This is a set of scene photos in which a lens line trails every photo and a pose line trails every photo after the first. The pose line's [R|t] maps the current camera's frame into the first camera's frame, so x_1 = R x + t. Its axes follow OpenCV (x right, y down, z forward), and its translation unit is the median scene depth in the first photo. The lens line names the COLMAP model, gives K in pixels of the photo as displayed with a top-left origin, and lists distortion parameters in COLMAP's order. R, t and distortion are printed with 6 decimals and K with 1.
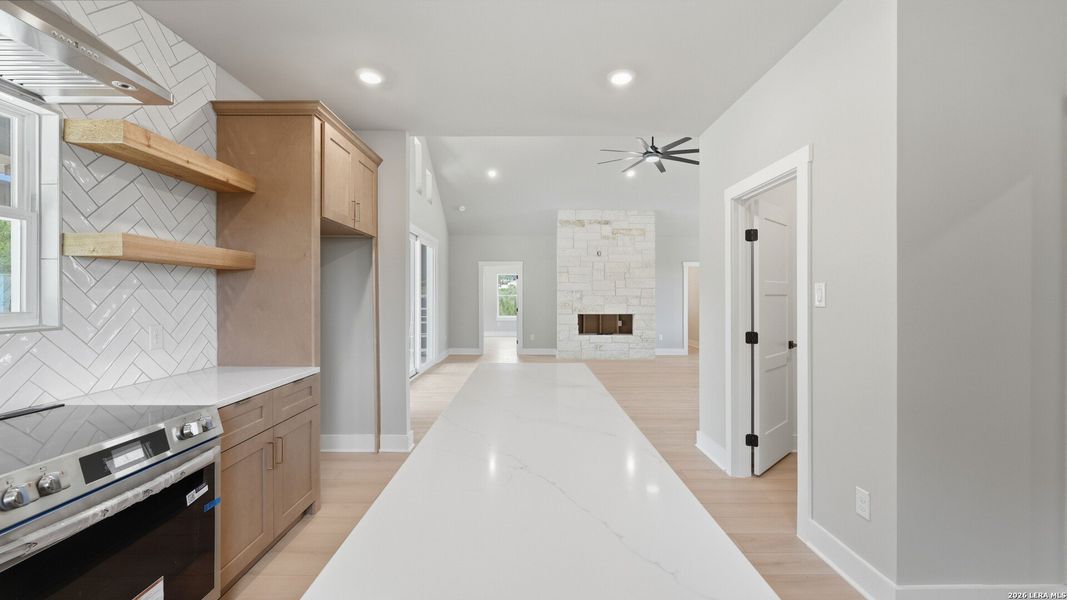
lens RADIAL K [[428.0, 0, 537.0], [0, 428.0, 298.1], [0, 0, 1]] dist [-0.007583, 0.001148]
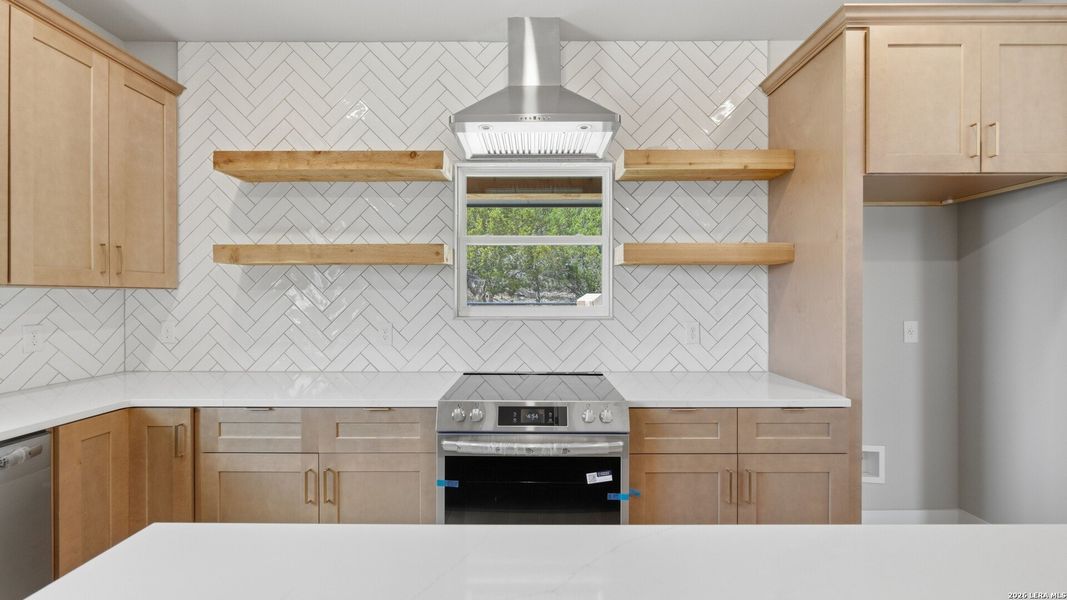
lens RADIAL K [[428.0, 0, 530.4], [0, 428.0, 297.7], [0, 0, 1]] dist [-0.007583, 0.001148]
pose [[-0.025107, 0.000573, -0.999685, 0.173610], [-0.000626, 1.000000, 0.000589, 0.001480], [0.999685, 0.000641, -0.025106, 0.513901]]
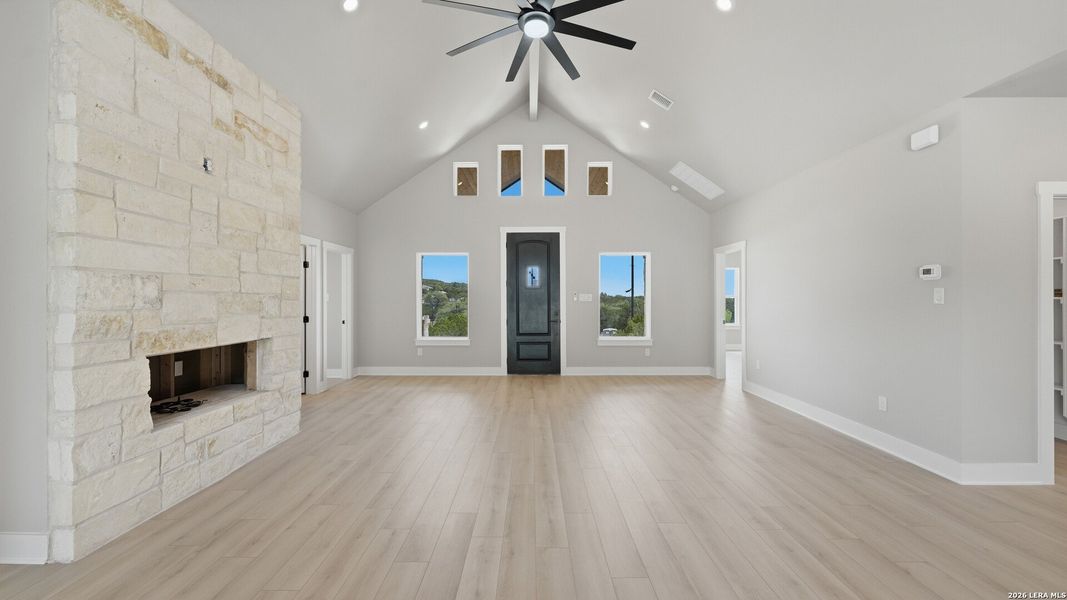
lens RADIAL K [[428.0, 0, 531.7], [0, 428.0, 295.6], [0, 0, 1]] dist [-0.007583, 0.001148]
pose [[0.015726, 0.007091, 0.999851, -0.640776], [0.001967, 0.999973, -0.007122, -0.001004], [-0.999874, 0.002078, 0.015712, 2.658128]]
